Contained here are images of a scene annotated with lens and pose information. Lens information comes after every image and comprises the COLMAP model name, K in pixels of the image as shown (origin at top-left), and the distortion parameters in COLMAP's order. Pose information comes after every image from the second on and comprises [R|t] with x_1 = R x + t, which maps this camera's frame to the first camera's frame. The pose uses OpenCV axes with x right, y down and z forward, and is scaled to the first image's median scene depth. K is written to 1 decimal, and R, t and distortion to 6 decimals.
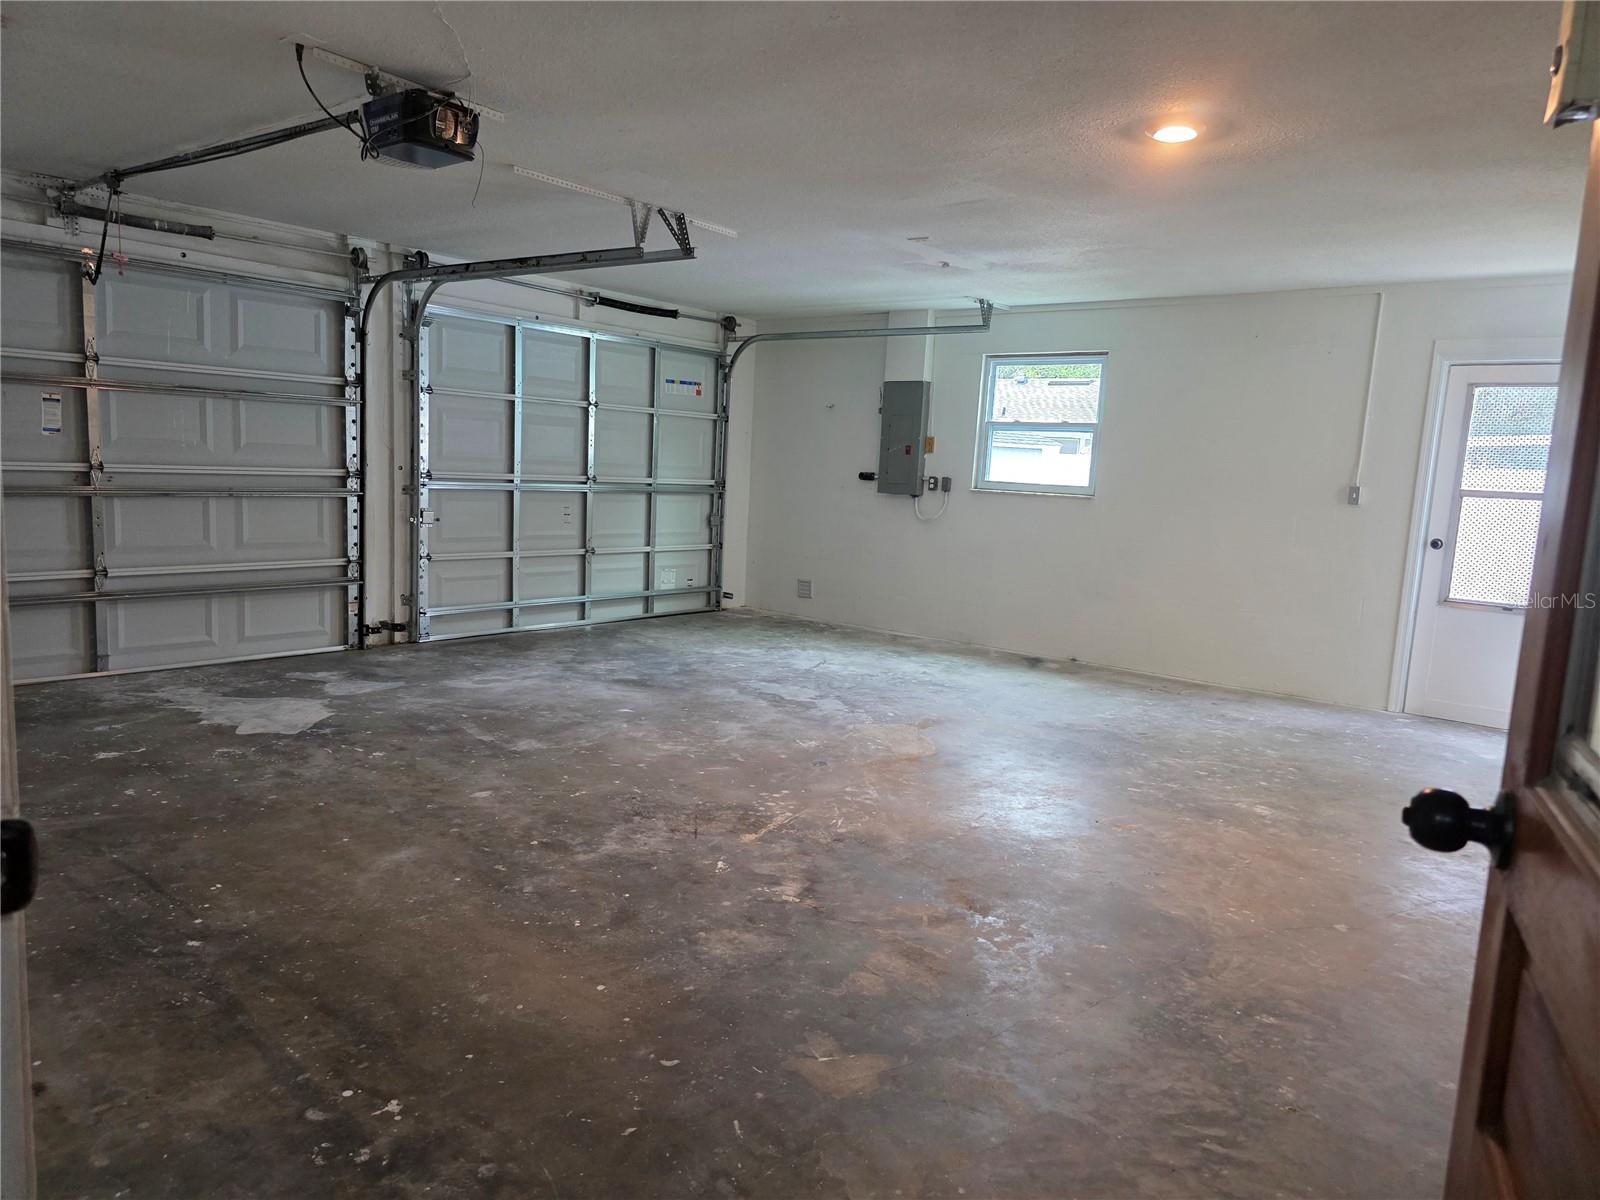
lens RADIAL K [[1070.0, 0, 804.1], [0, 1070.0, 602.0], [0, 0, 1]] dist [0.066924, -0.063404]
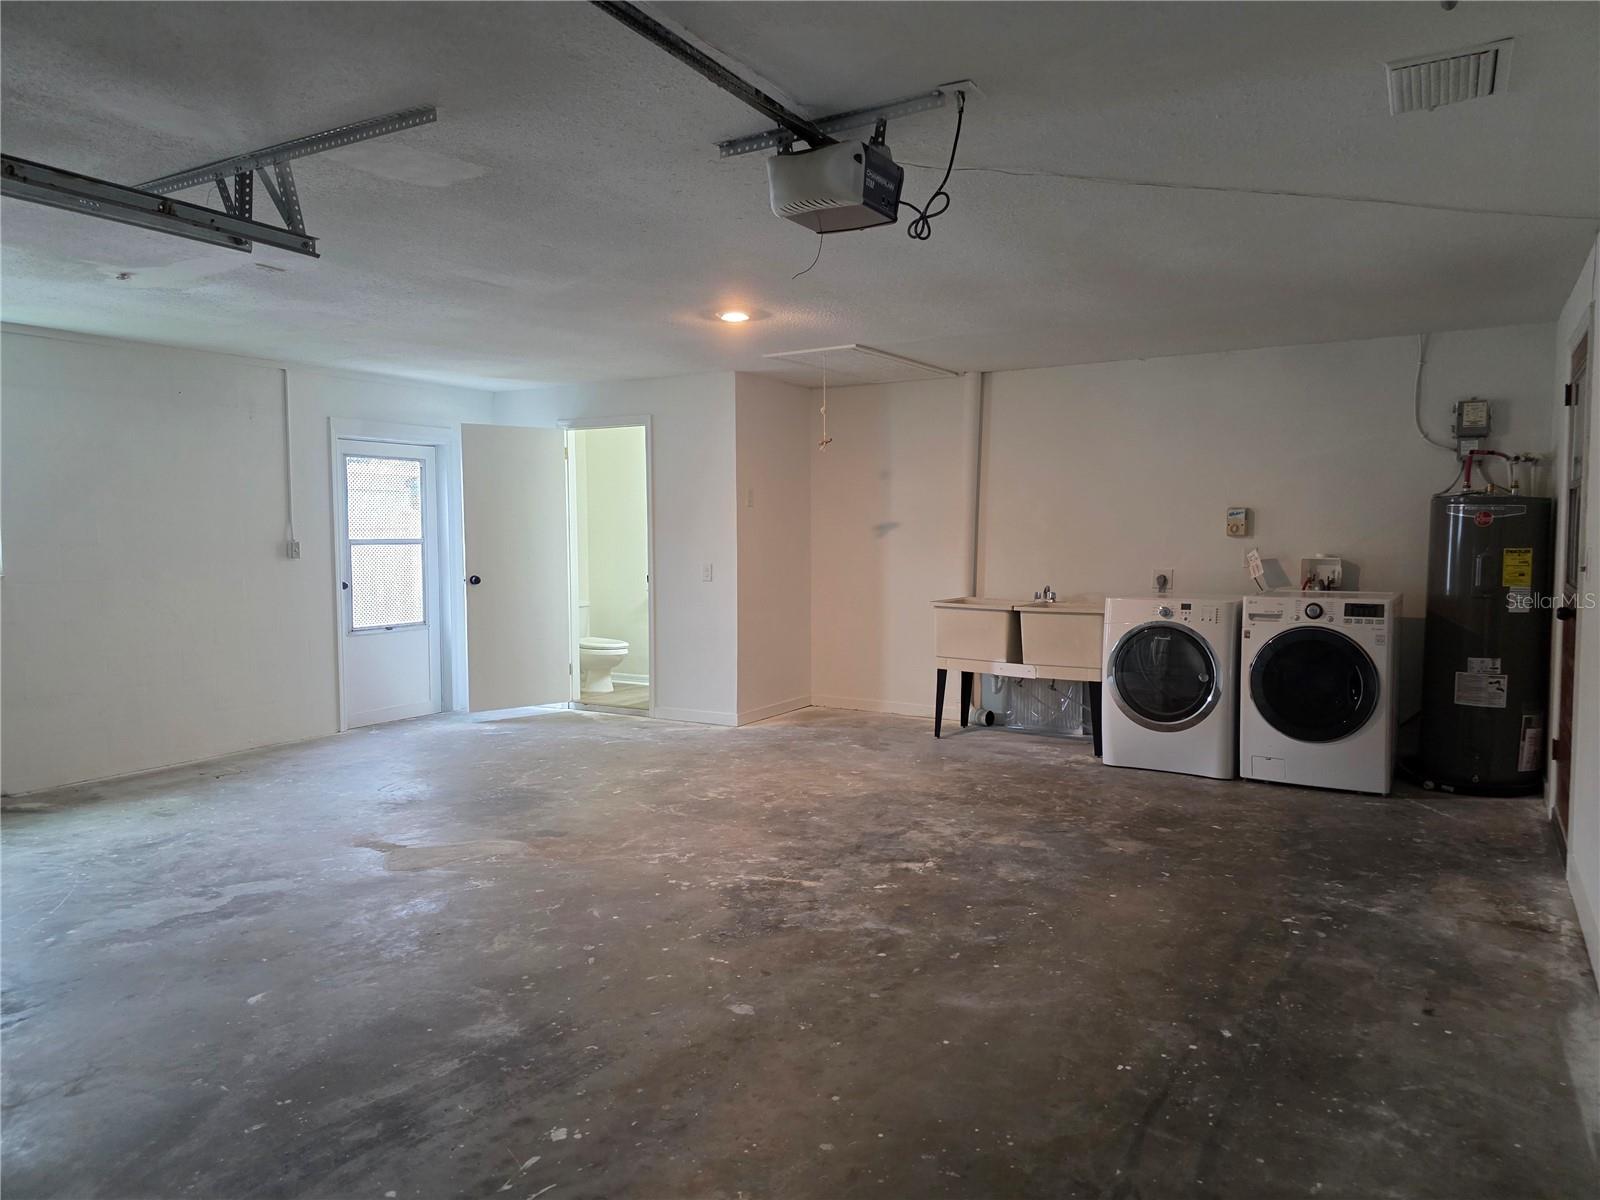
lens RADIAL K [[1070.0, 0, 804.1], [0, 1070.0, 602.0], [0, 0, 1]] dist [0.066924, -0.063404]
pose [[-0.140383, -0.117225, 0.983133, -1.055005], [0.127563, 0.982549, 0.135370, -0.209974], [-0.981845, 0.144415, -0.122980, 1.038743]]
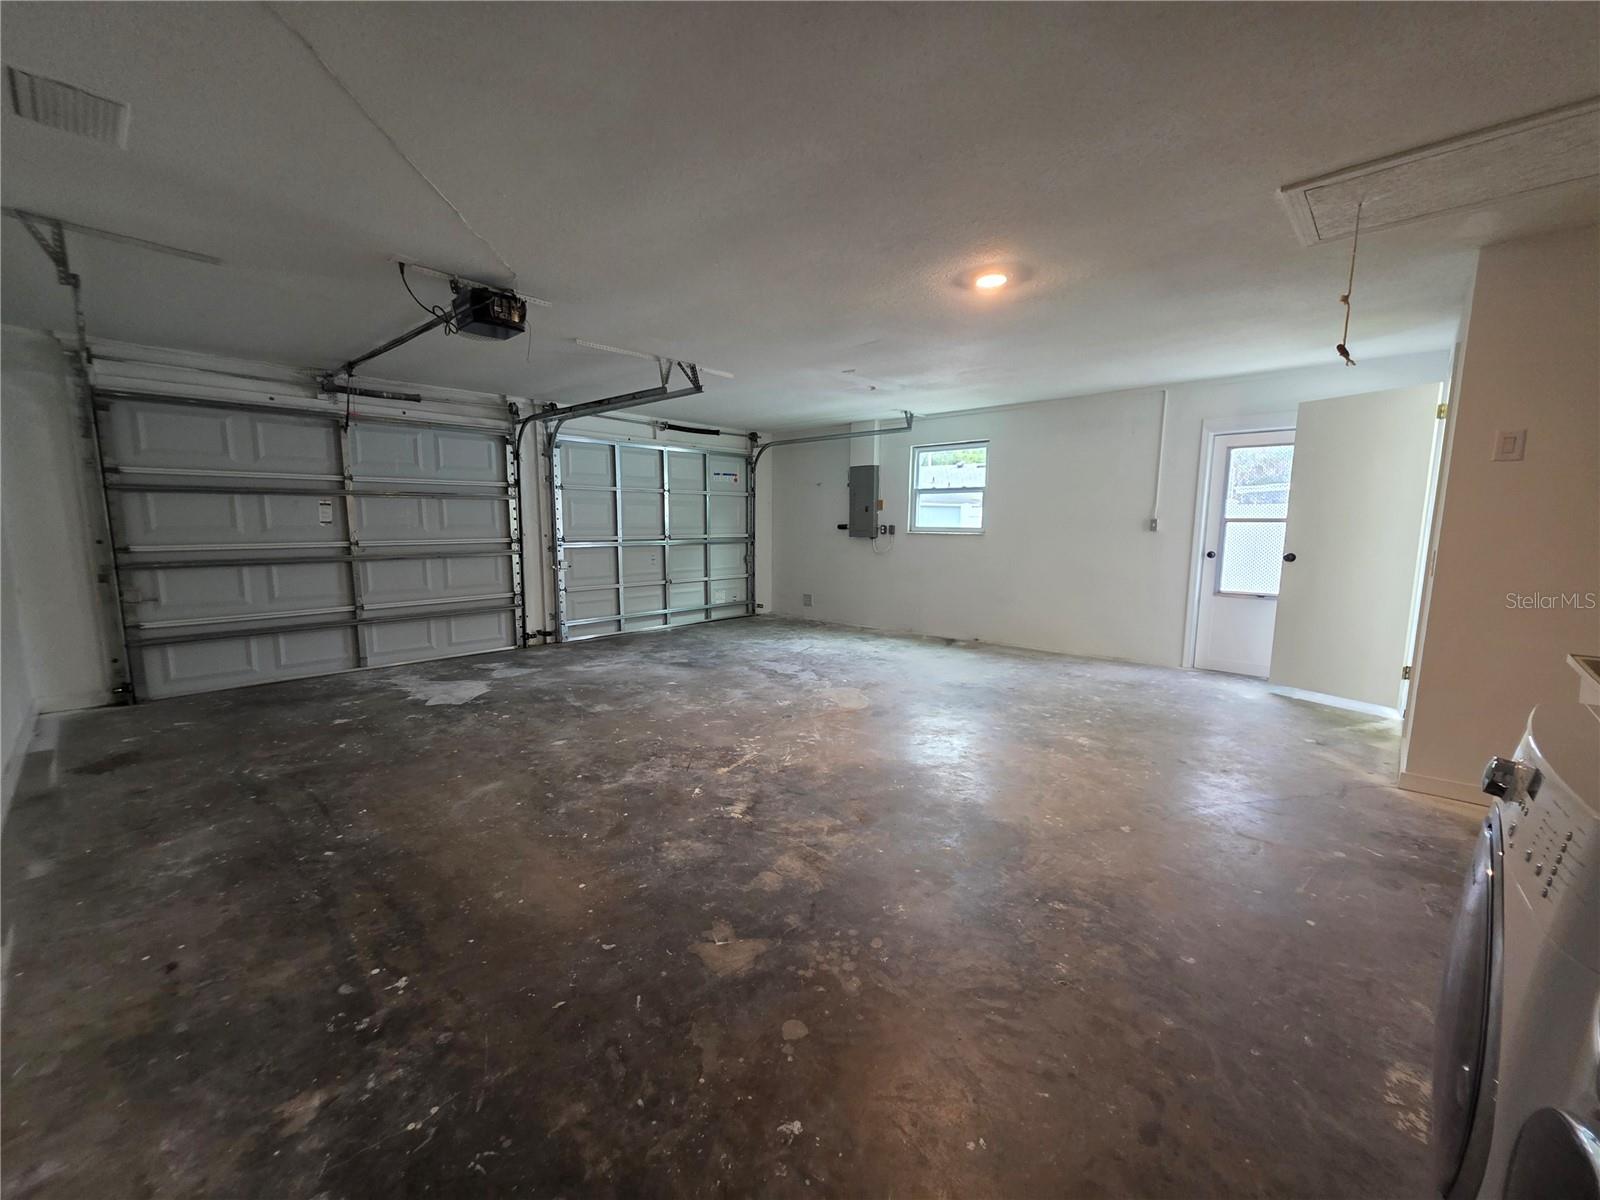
lens RADIAL K [[643.3, 0, 790.0], [0, 643.3, 603.5], [0, 0, 1]] dist [0.003233, -0.000088]
pose [[0.996239, -0.037629, -0.078049, 0.112980], [0.037144, 0.999281, -0.007655, -0.001536], [0.078281, 0.004727, 0.996920, 0.109172]]
